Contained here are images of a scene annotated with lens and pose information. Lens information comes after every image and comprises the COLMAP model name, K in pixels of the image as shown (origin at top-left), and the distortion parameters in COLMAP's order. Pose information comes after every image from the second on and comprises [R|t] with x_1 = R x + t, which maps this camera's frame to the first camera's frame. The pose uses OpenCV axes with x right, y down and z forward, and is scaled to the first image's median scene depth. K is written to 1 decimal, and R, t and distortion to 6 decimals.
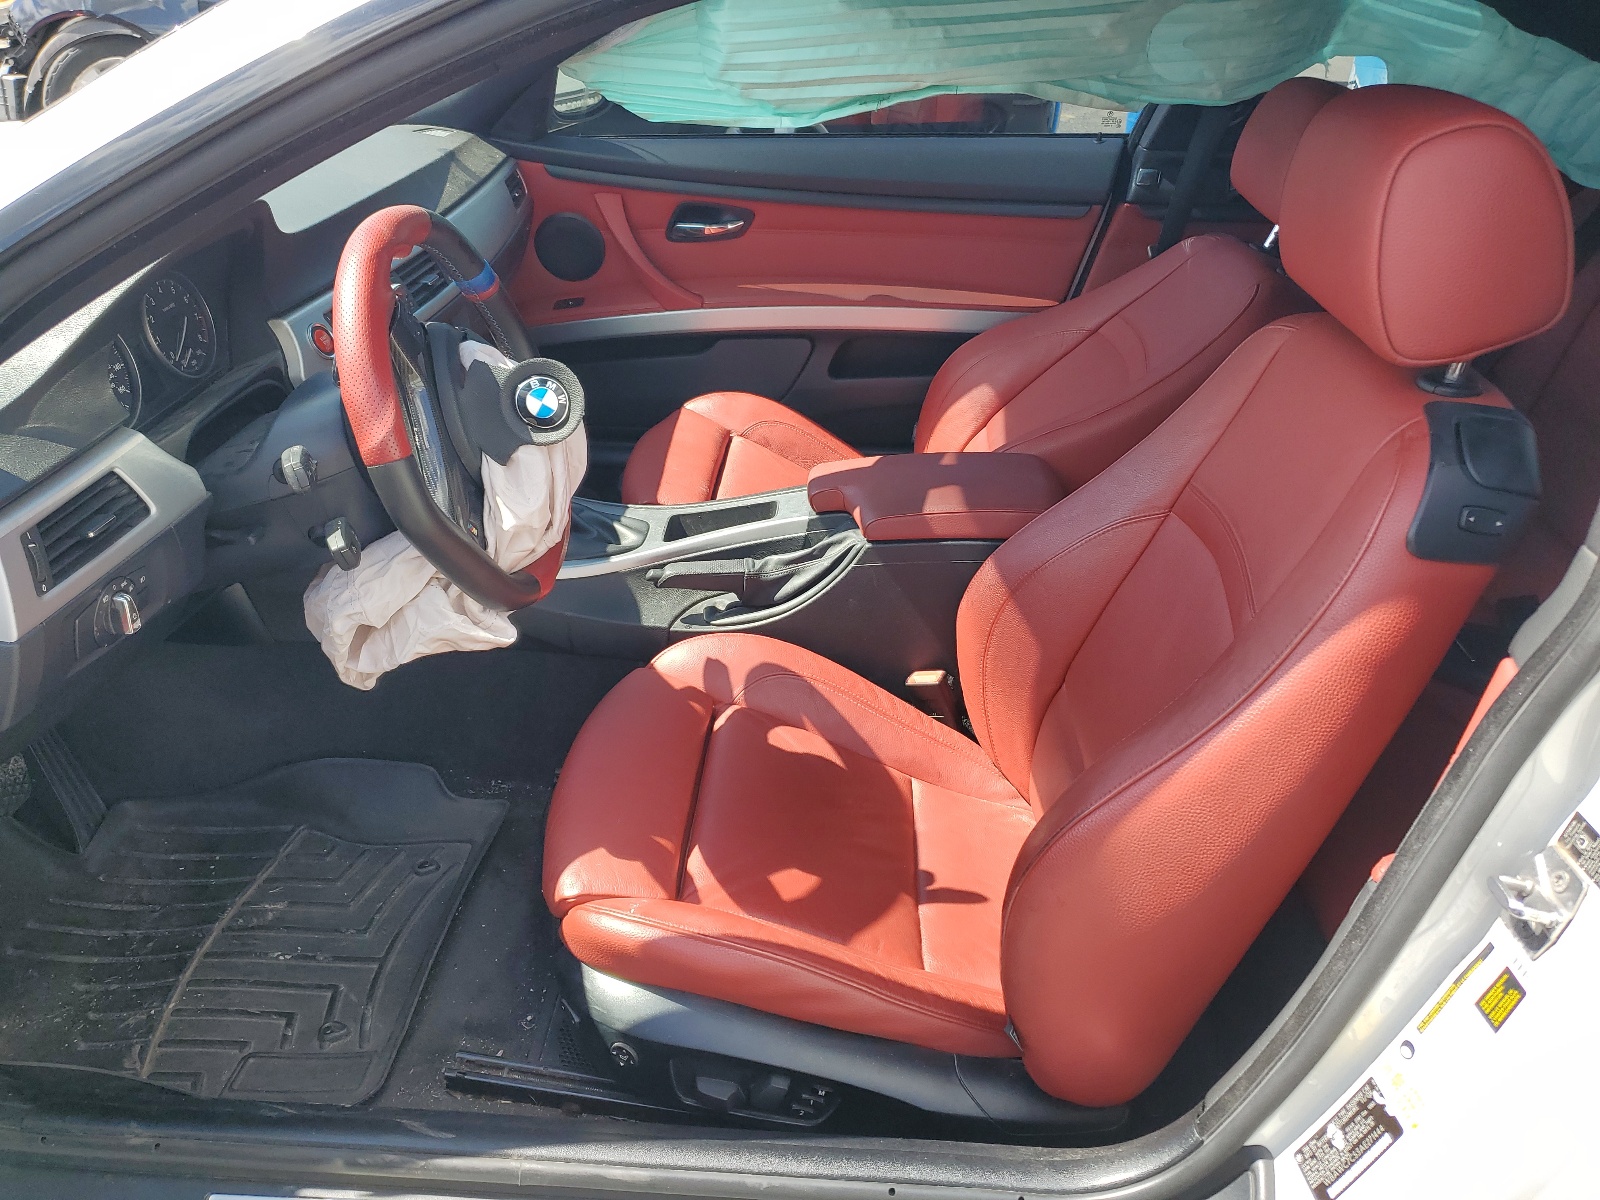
lens RADIAL K [[1248.5, 0, 796.4], [0, 1248.5, 604.6], [0, 0, 1]] dist [-0.009410, -0.009805]
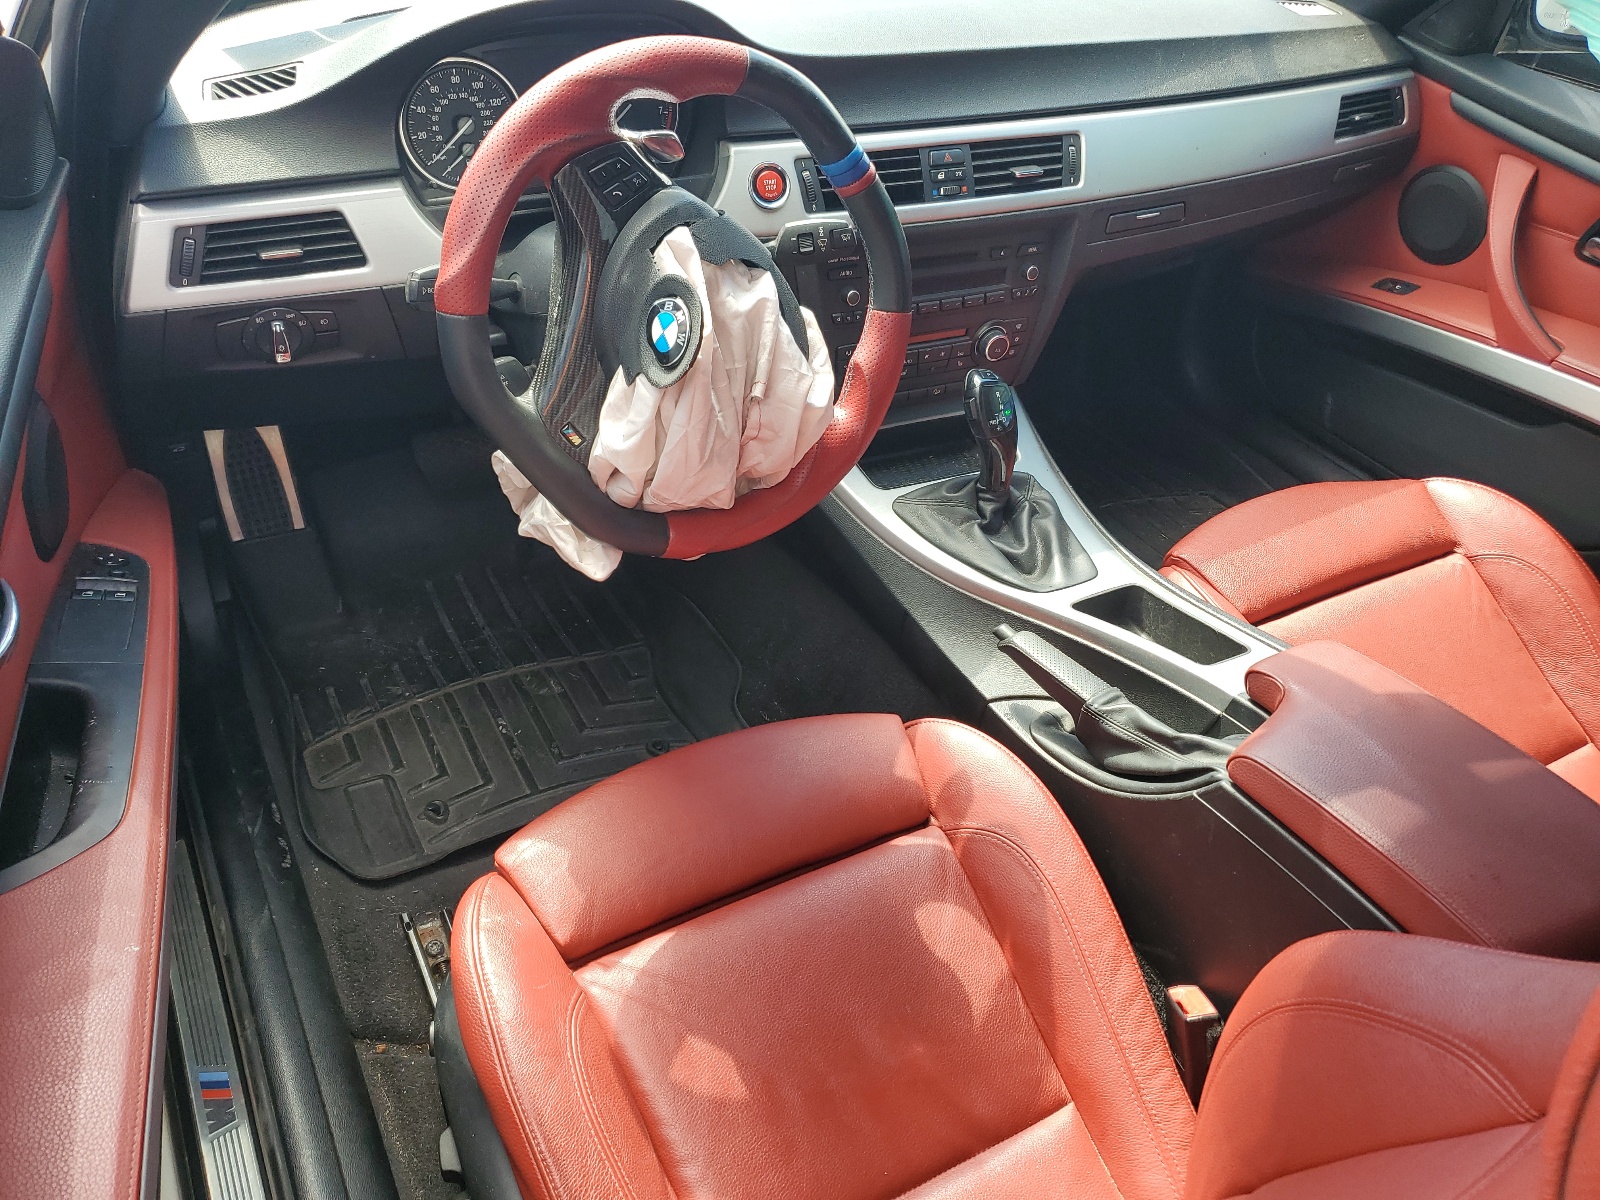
lens RADIAL K [[1248.5, 0, 804.4], [0, 1248.5, 593.9], [0, 0, 1]] dist [-0.009410, -0.009805]
pose [[0.524814, 0.537161, -0.660324, 0.314070], [-0.469317, 0.829780, 0.302005, -0.219976], [0.710149, 0.151405, 0.687579, 0.416384]]
